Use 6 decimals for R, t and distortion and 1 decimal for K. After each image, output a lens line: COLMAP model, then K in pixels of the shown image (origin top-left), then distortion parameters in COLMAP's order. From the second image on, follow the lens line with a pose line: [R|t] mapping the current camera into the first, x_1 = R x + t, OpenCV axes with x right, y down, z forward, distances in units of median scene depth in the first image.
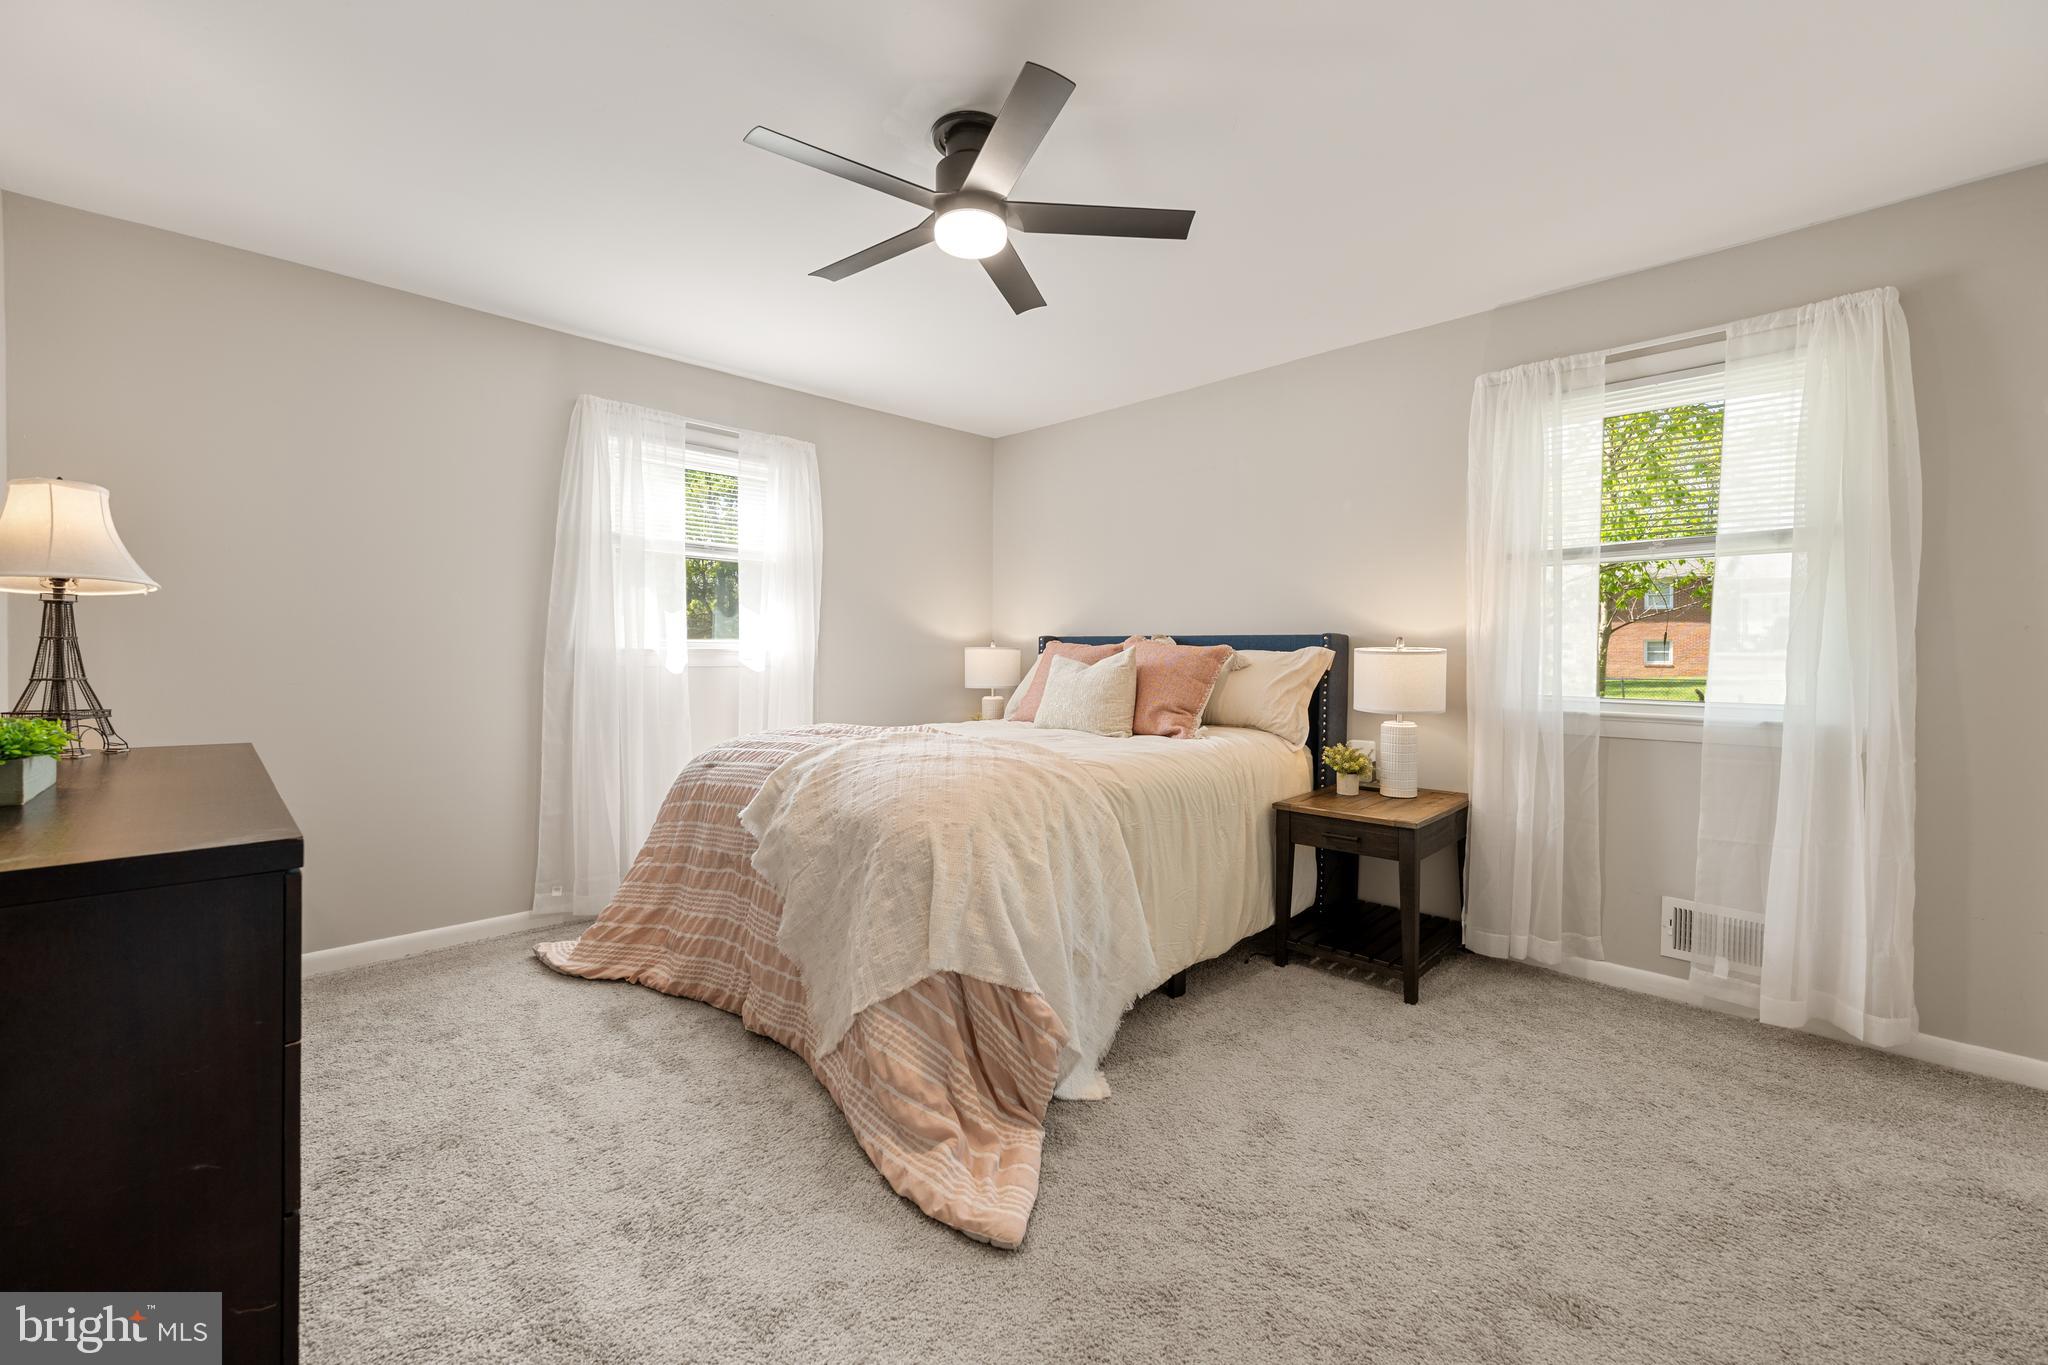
lens RADIAL K [[832.5, 0, 1025.6], [0, 832.5, 644.6], [0, 0, 1]] dist [0.000809, -0.000233]
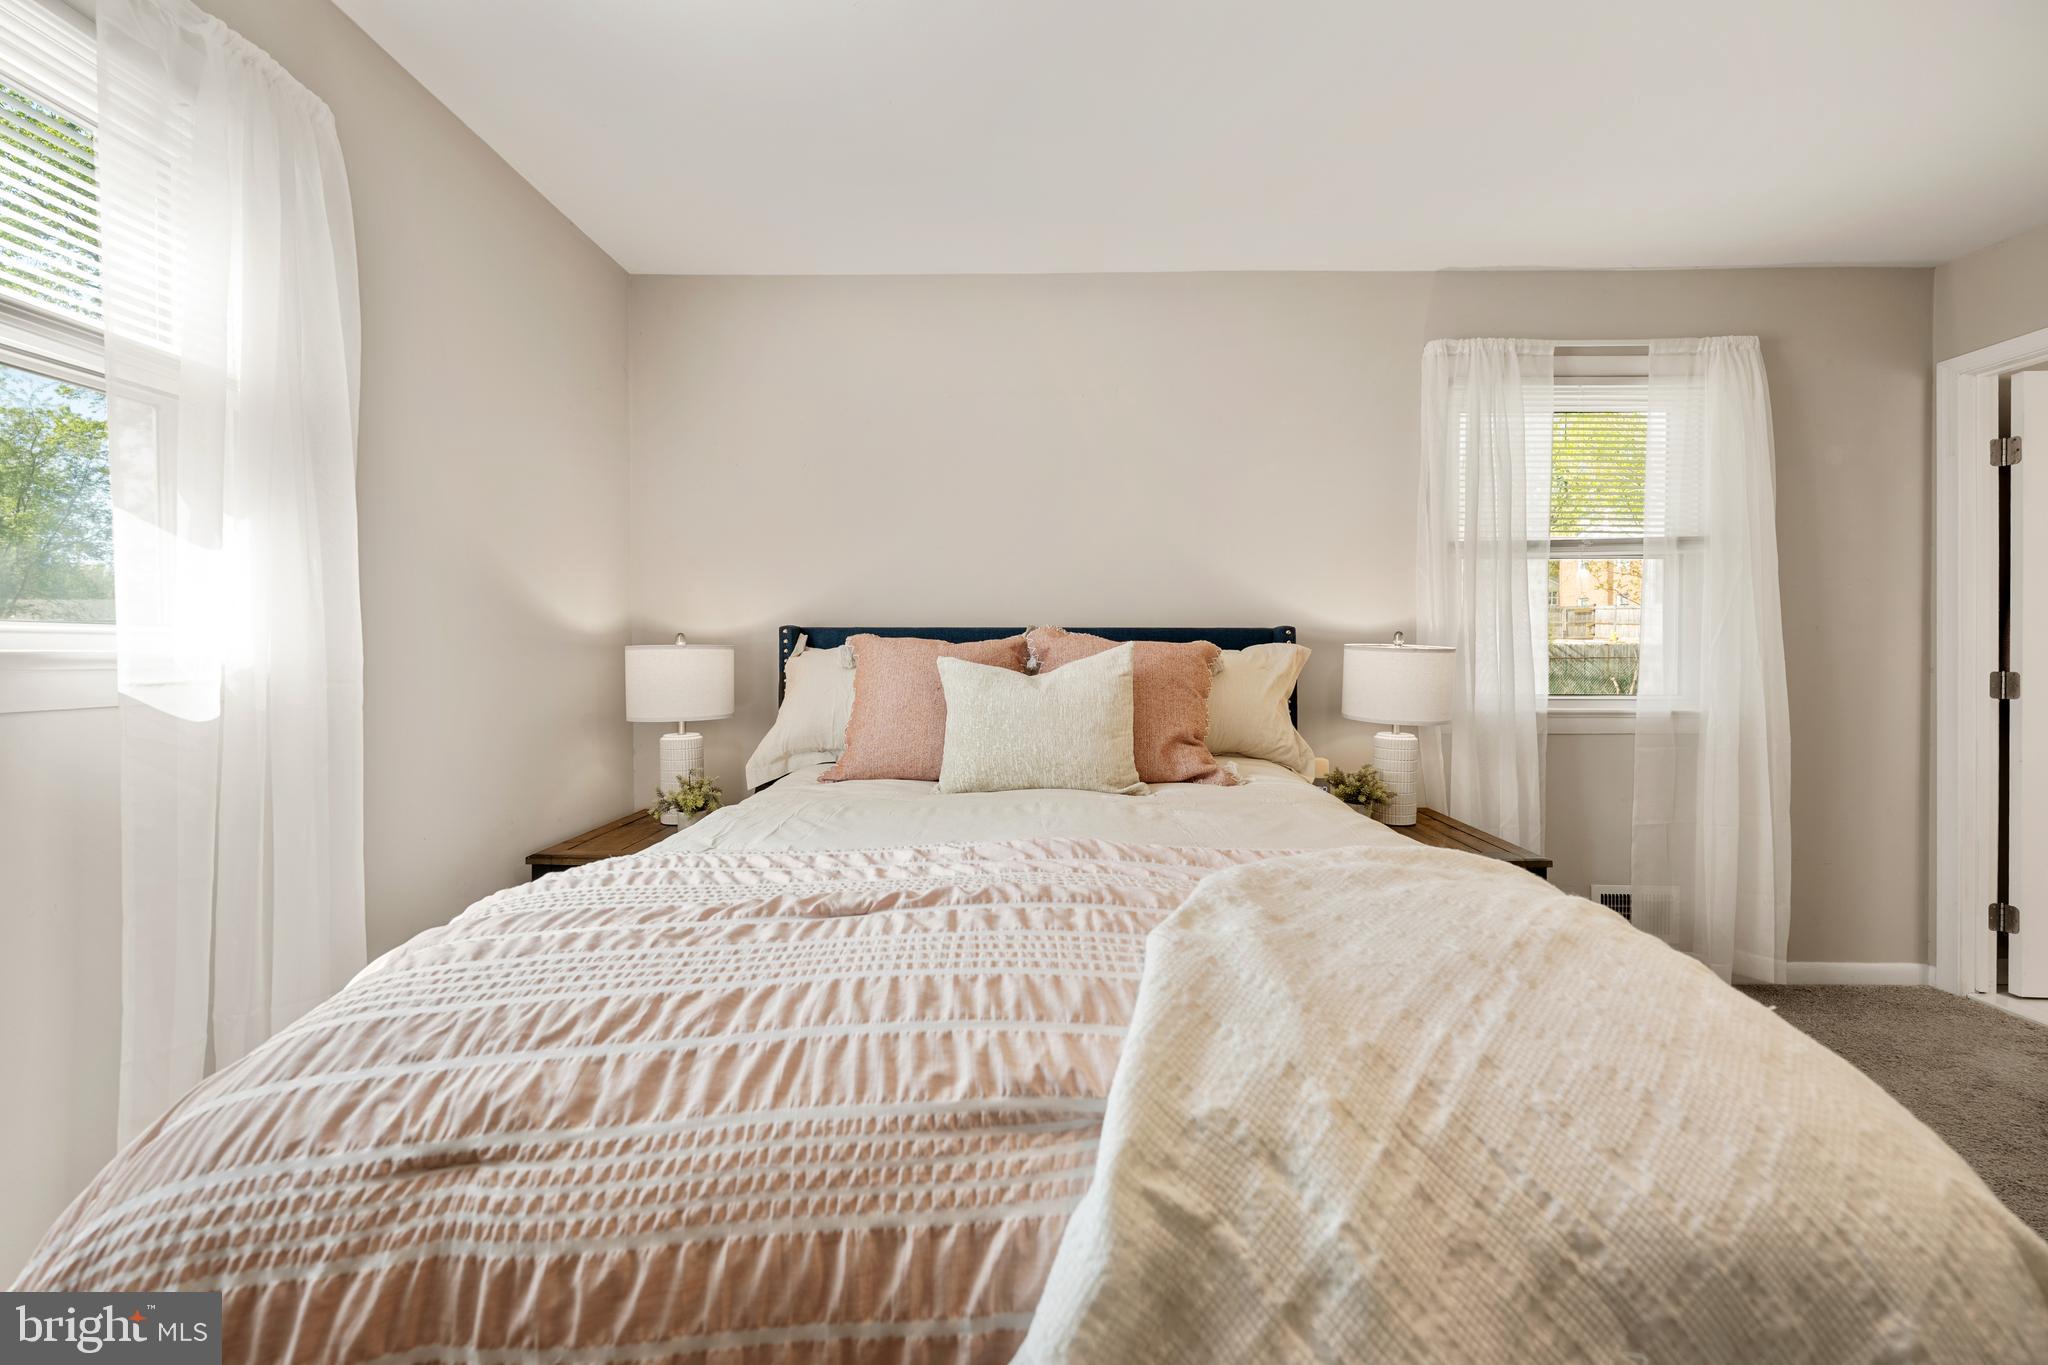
lens RADIAL K [[832.5, 0, 1025.6], [0, 832.5, 644.6], [0, 0, 1]] dist [0.000809, -0.000233]
pose [[0.710041, -0.000435, 0.704160, -0.391839], [-0.000178, 1.000000, 0.000798, 0.003336], [-0.704160, -0.000692, 0.710041, 0.662904]]
